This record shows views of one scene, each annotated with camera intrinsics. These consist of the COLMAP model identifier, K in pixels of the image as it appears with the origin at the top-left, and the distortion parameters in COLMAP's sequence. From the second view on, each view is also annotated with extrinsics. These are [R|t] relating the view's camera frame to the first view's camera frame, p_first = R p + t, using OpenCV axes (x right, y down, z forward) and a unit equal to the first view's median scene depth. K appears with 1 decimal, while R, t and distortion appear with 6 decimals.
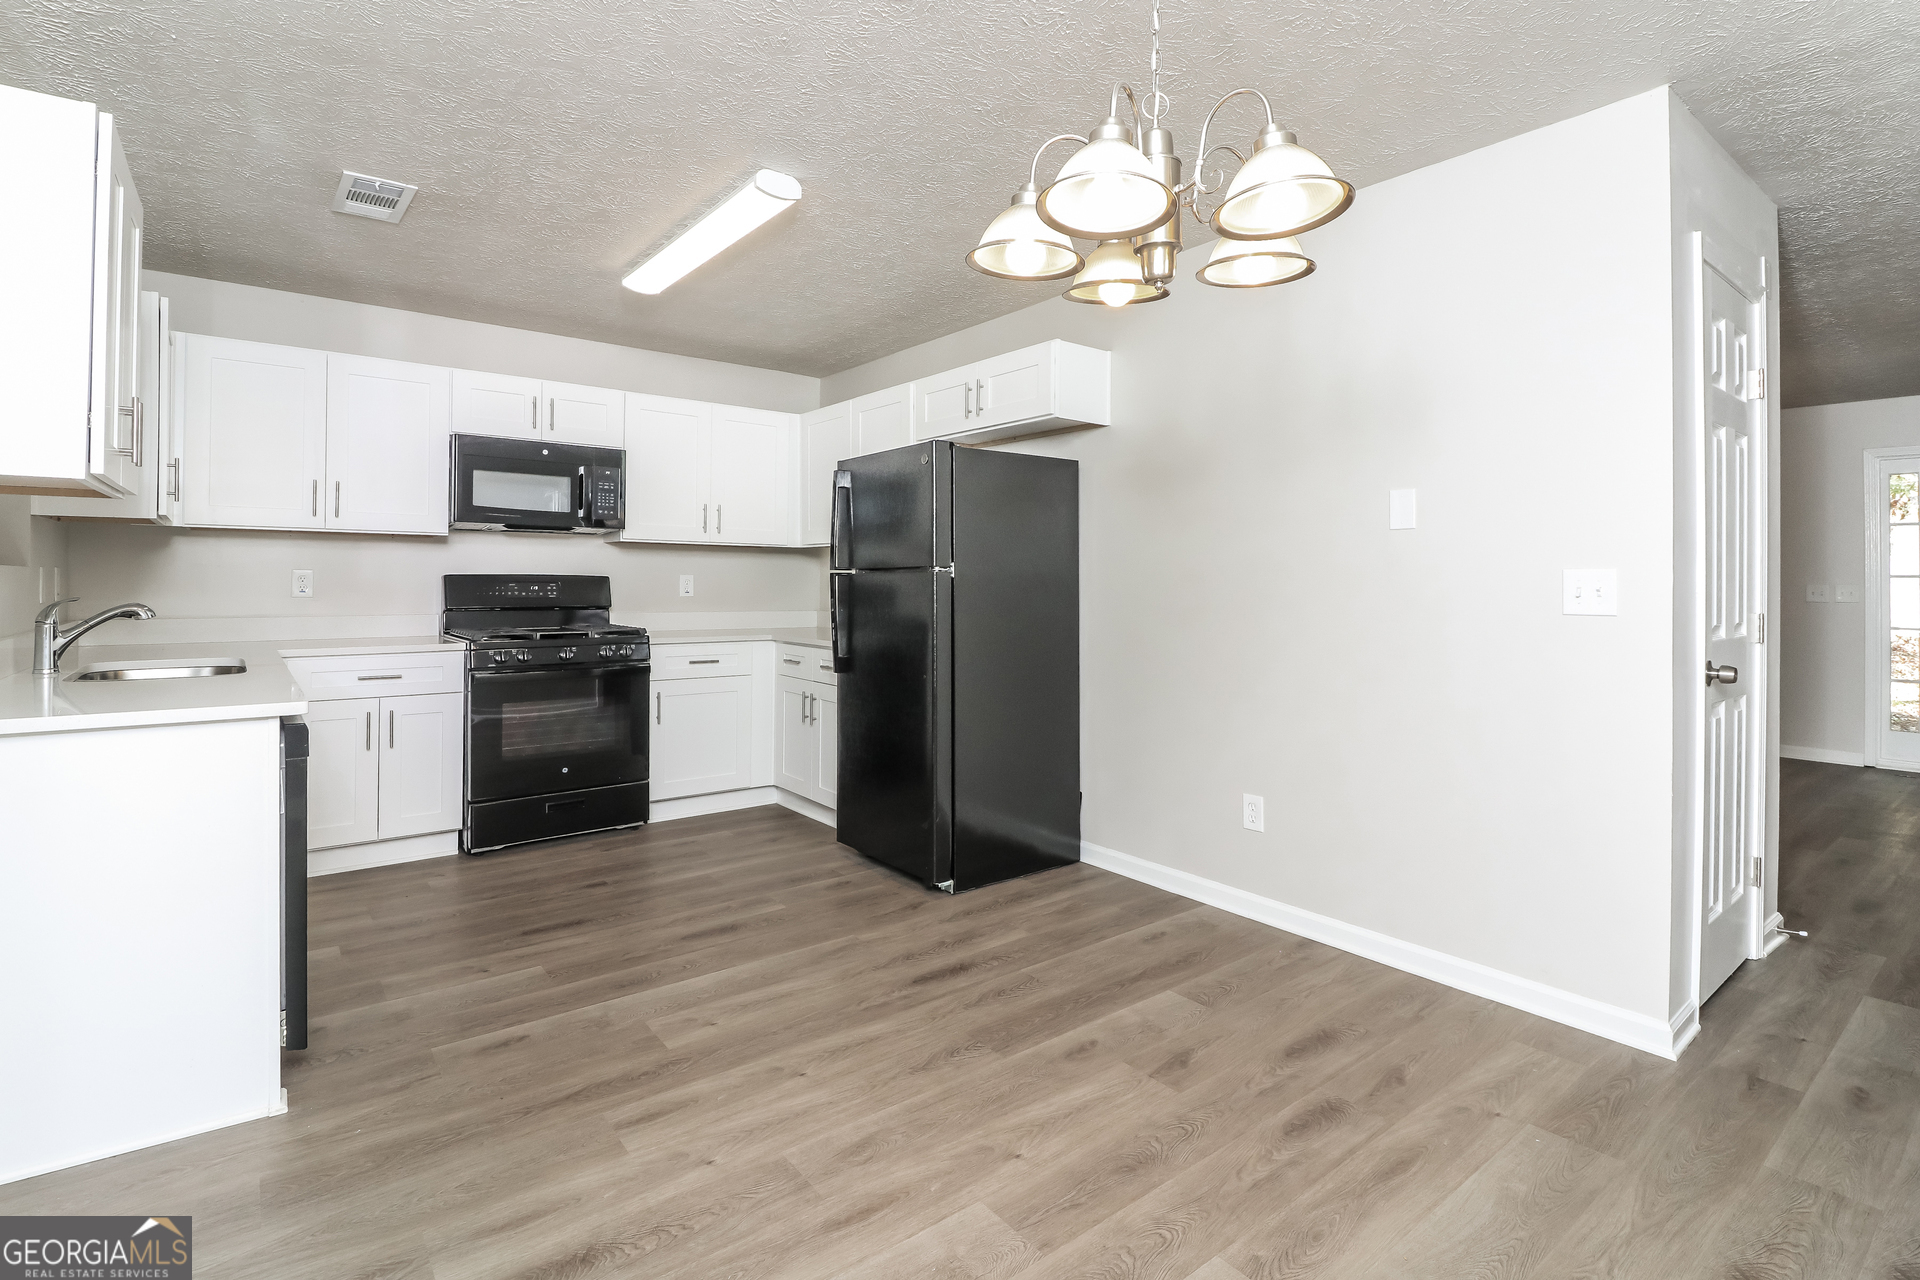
lens RADIAL K [[886.8, 0, 921.3], [0, 886.8, 584.7], [0, 0, 1]] dist [-0.001996, -0.000886]
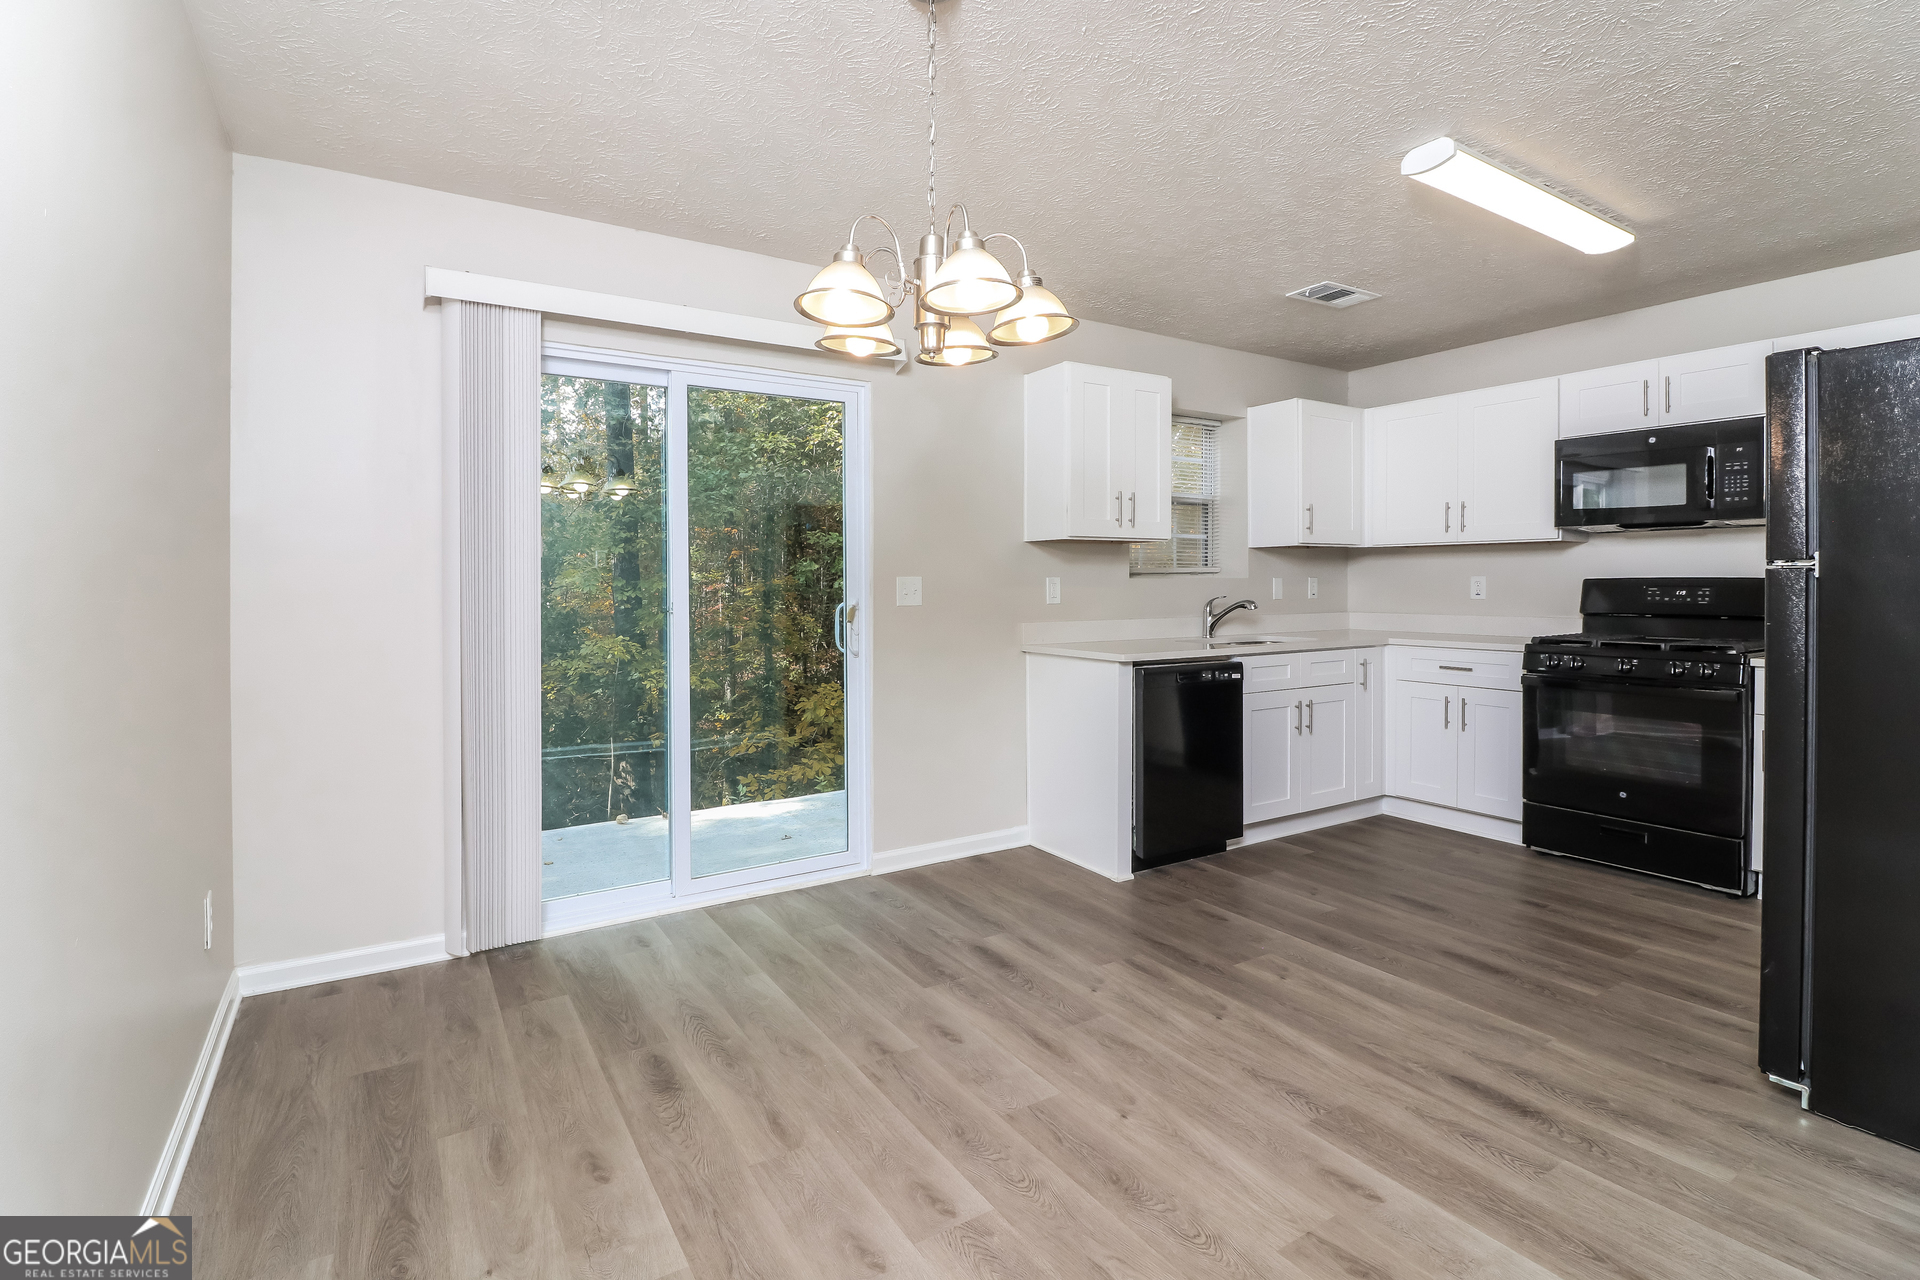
lens RADIAL K [[915.0, 0, 989.9], [0, 915.0, 591.3], [0, 0, 1]] dist [0.001348, -0.008337]
pose [[-0.049304, 0.003451, -0.998778, 0.855442], [-0.001587, 0.999992, 0.003534, 0.000233], [0.998783, 0.001759, -0.049299, 0.619601]]
